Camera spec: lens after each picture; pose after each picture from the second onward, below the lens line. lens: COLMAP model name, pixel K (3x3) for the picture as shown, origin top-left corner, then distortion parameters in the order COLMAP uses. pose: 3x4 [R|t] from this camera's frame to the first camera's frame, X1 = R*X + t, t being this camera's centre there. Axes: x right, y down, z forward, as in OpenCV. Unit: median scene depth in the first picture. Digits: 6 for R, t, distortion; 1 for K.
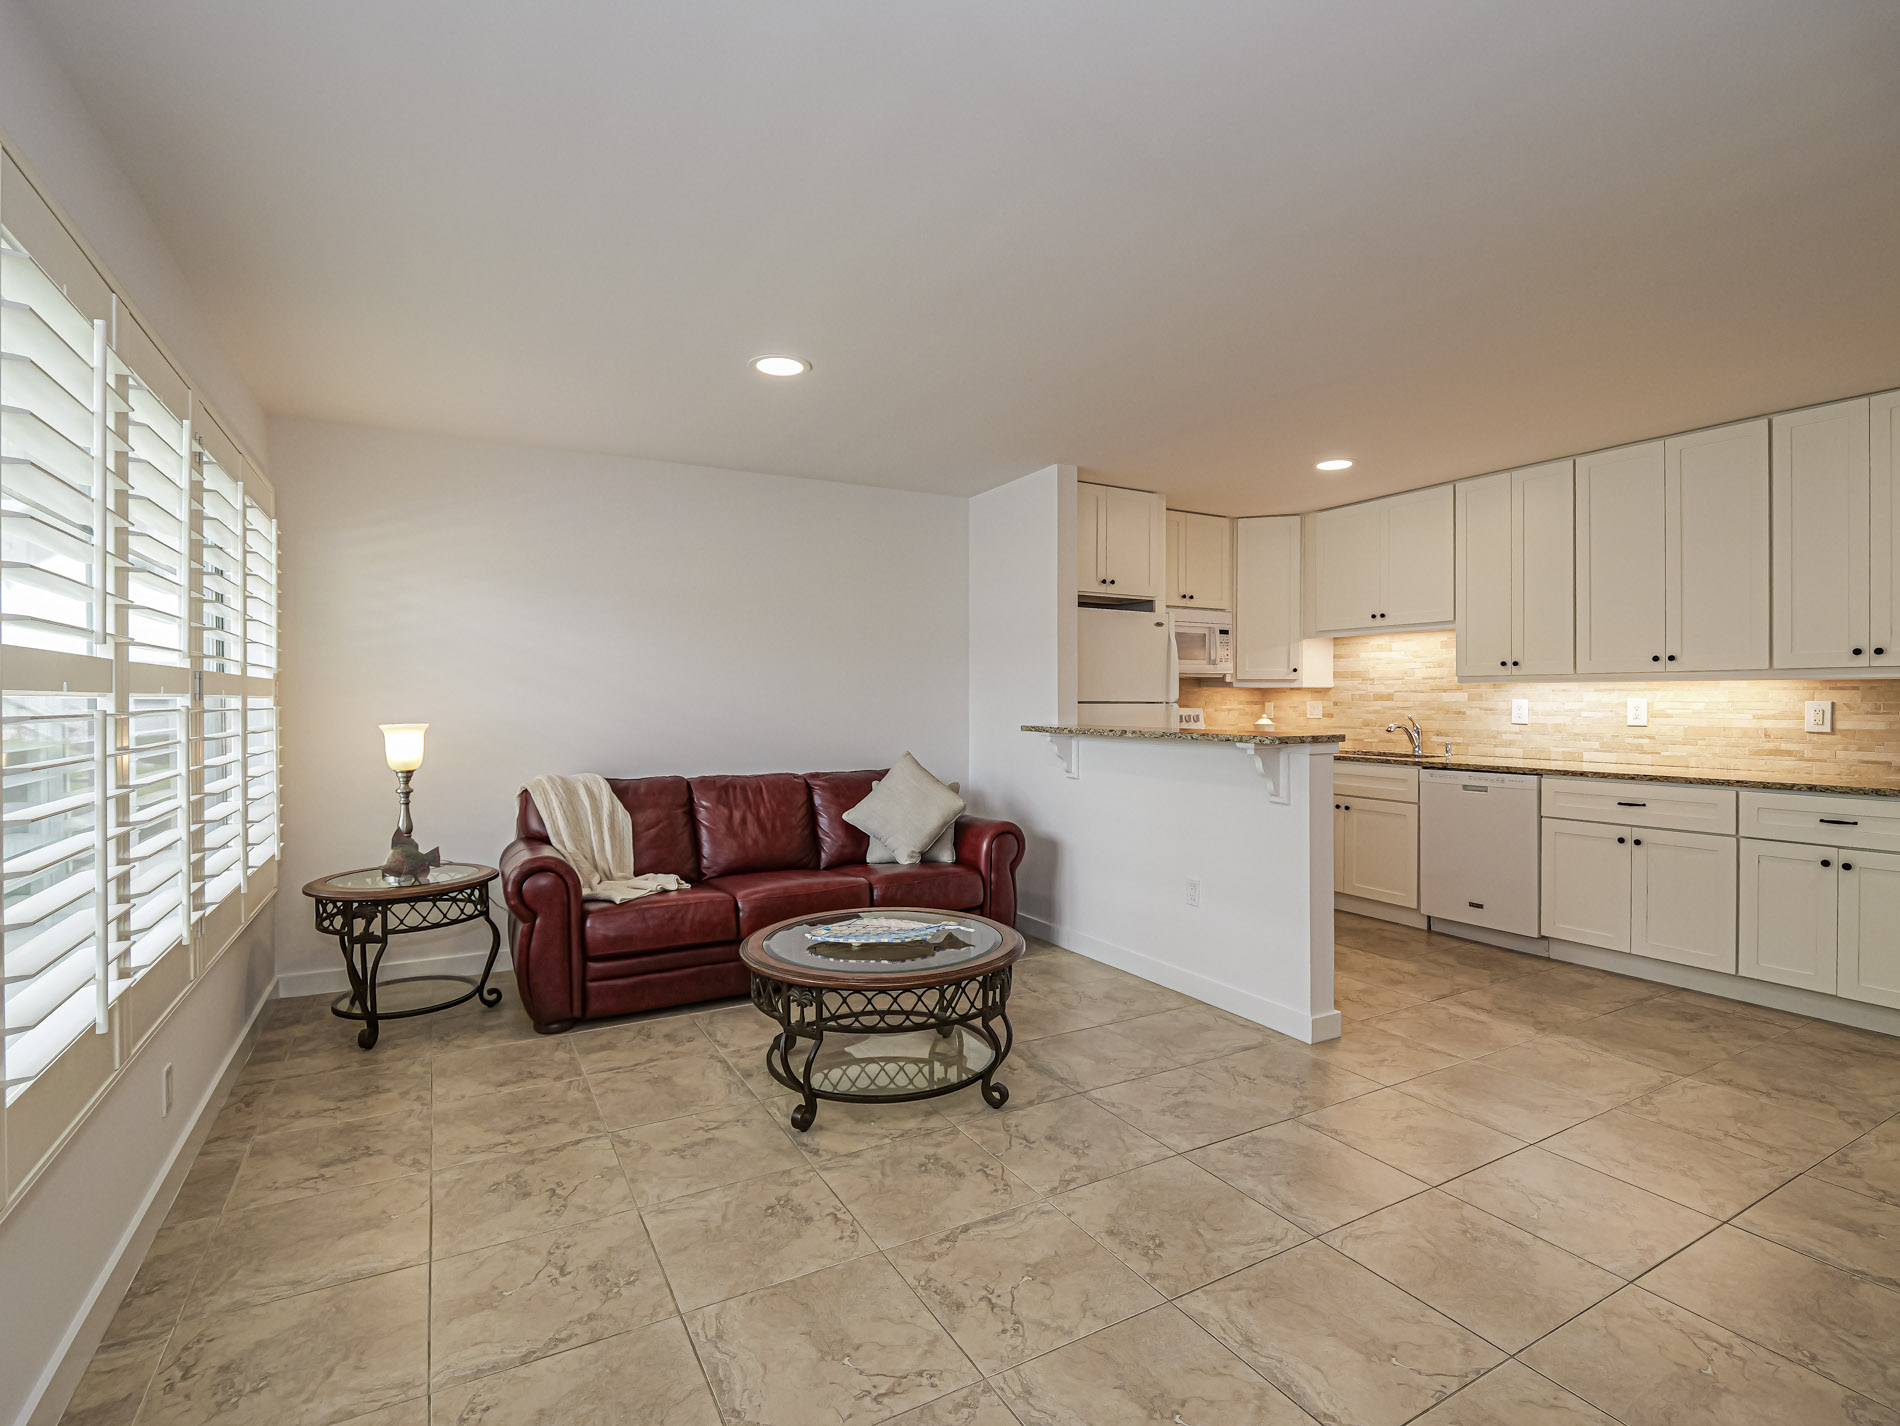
lens RADIAL K [[913.3, 0, 943.0], [0, 913.3, 705.8], [0, 0, 1]] dist [-0.017496, -0.000480]
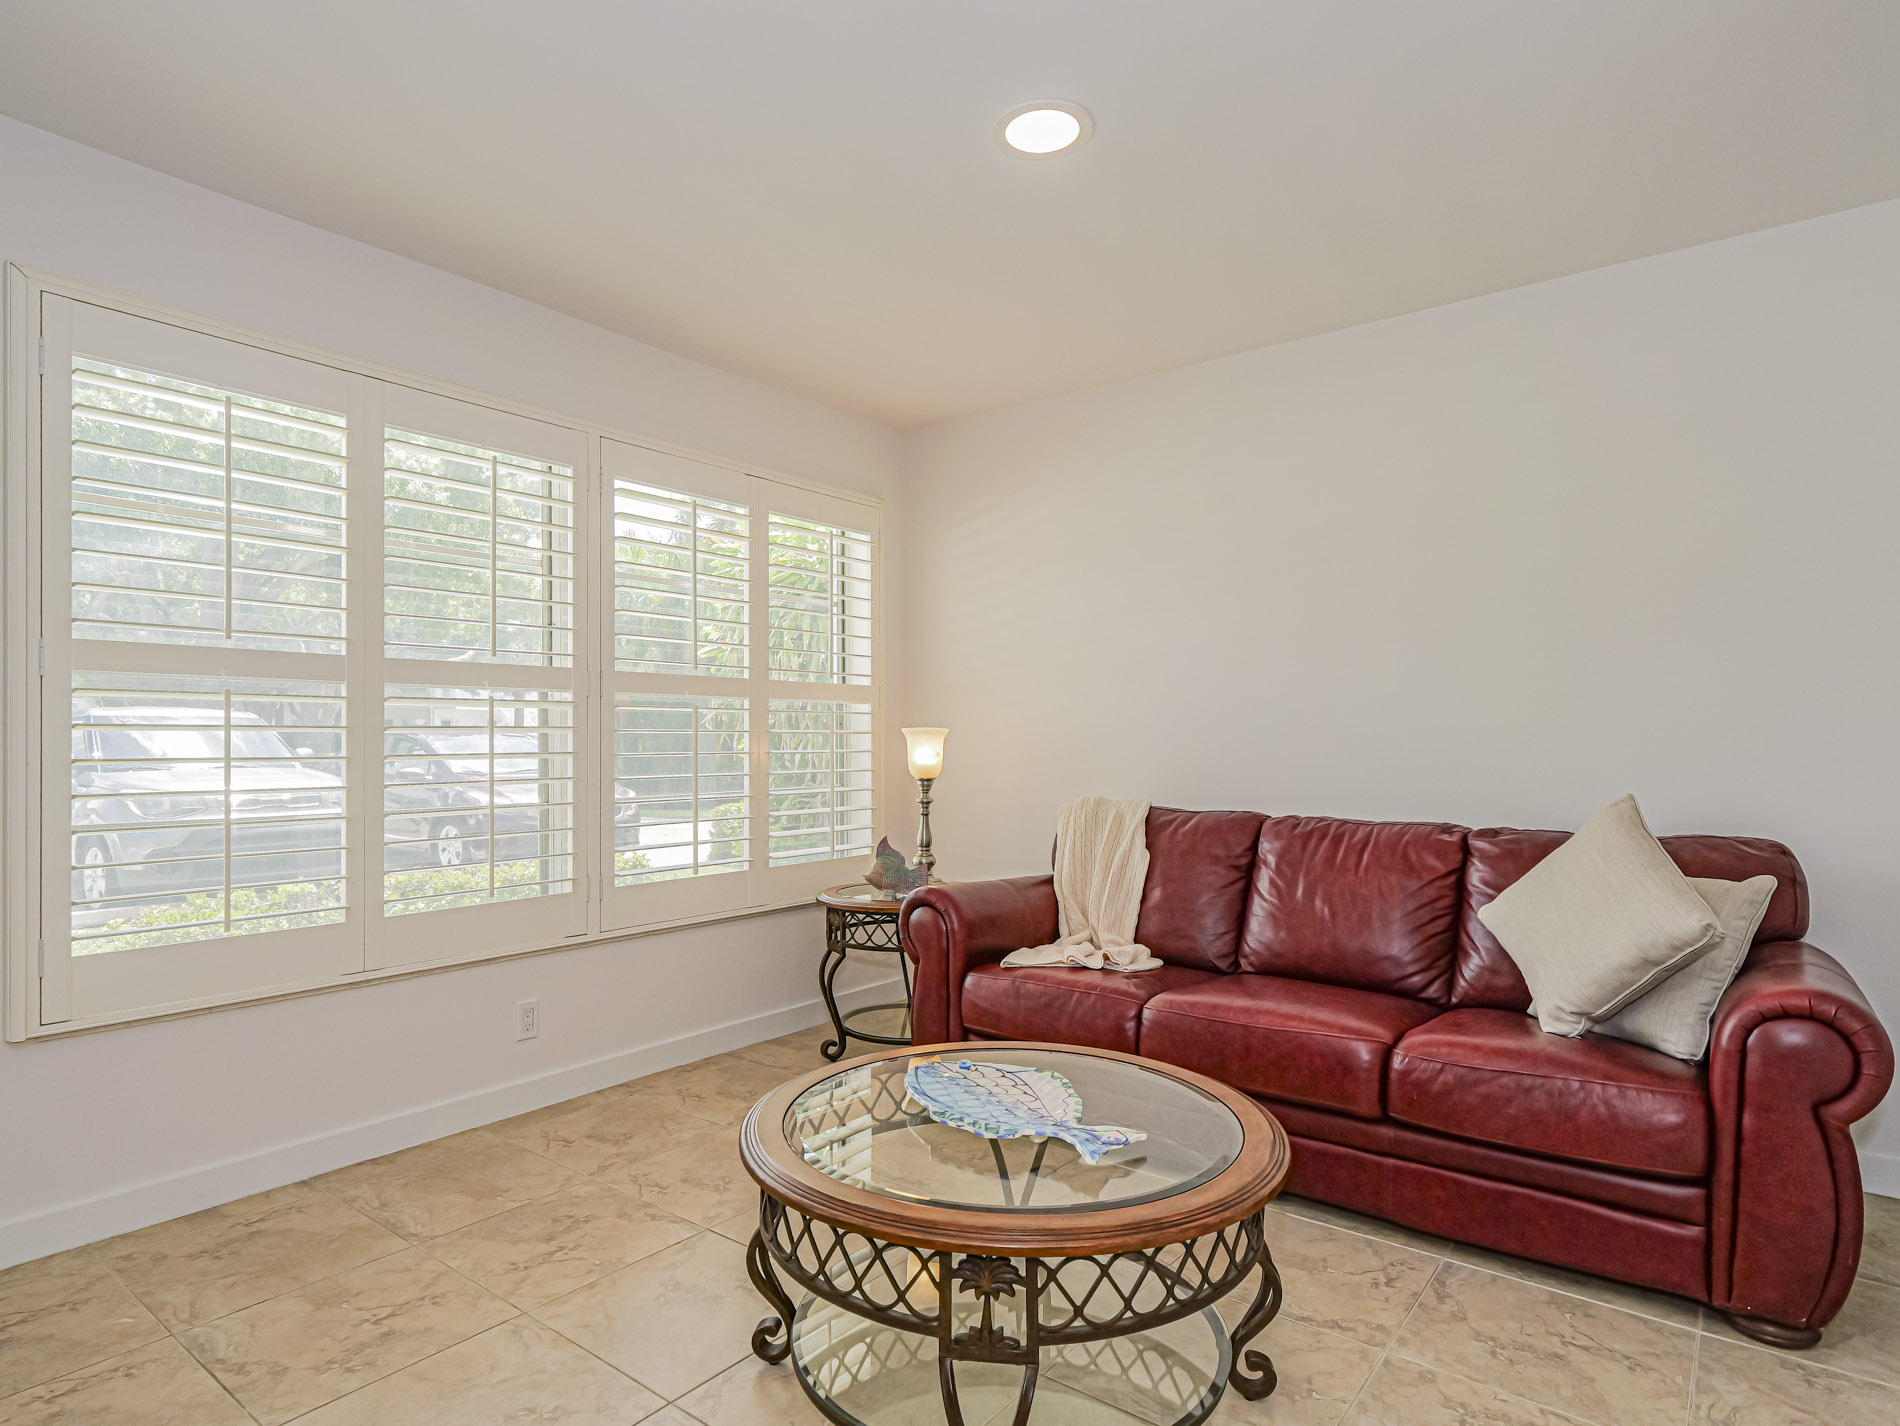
lens RADIAL K [[1056.8, 0, 939.4], [0, 1056.8, 722.0], [0, 0, 1]] dist [-0.001355, 0.000756]
pose [[0.396626, -0.008004, -0.917946, 0.438061], [-0.008099, 0.999893, -0.012218, 0.028250], [0.917945, 0.012281, 0.396518, 0.632059]]
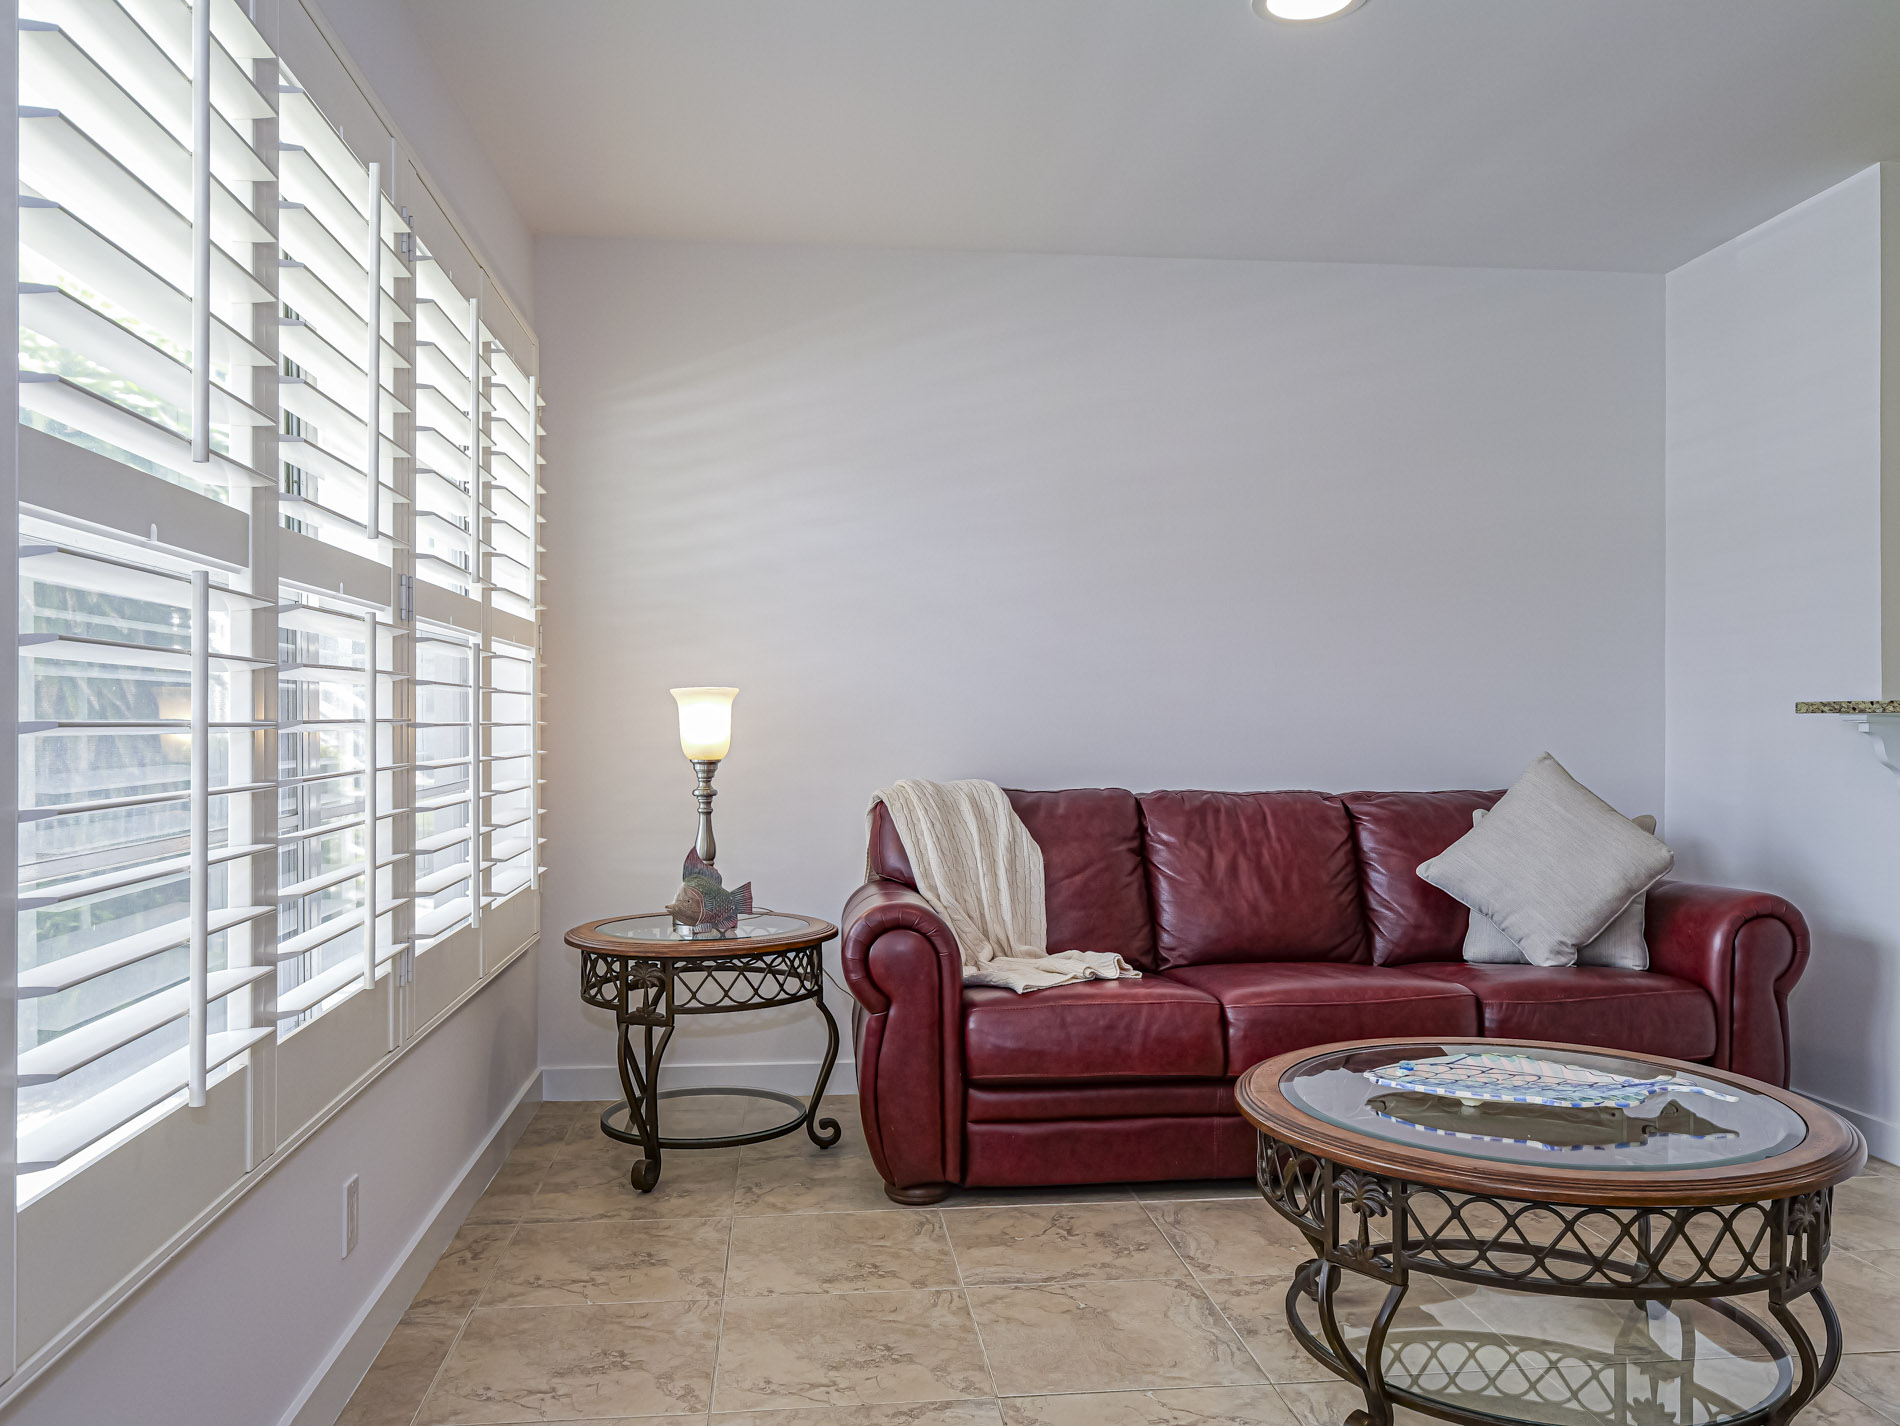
lens RADIAL K [[1442.7, 0, 943.2], [0, 1442.7, 720.8], [0, 0, 1]] dist [0.006806, -0.013579]
pose [[0.920571, 0.001893, -0.390571, -0.046076], [-0.004327, 0.999976, -0.005353, 0.051345], [0.390552, 0.006618, 0.920557, 0.141460]]
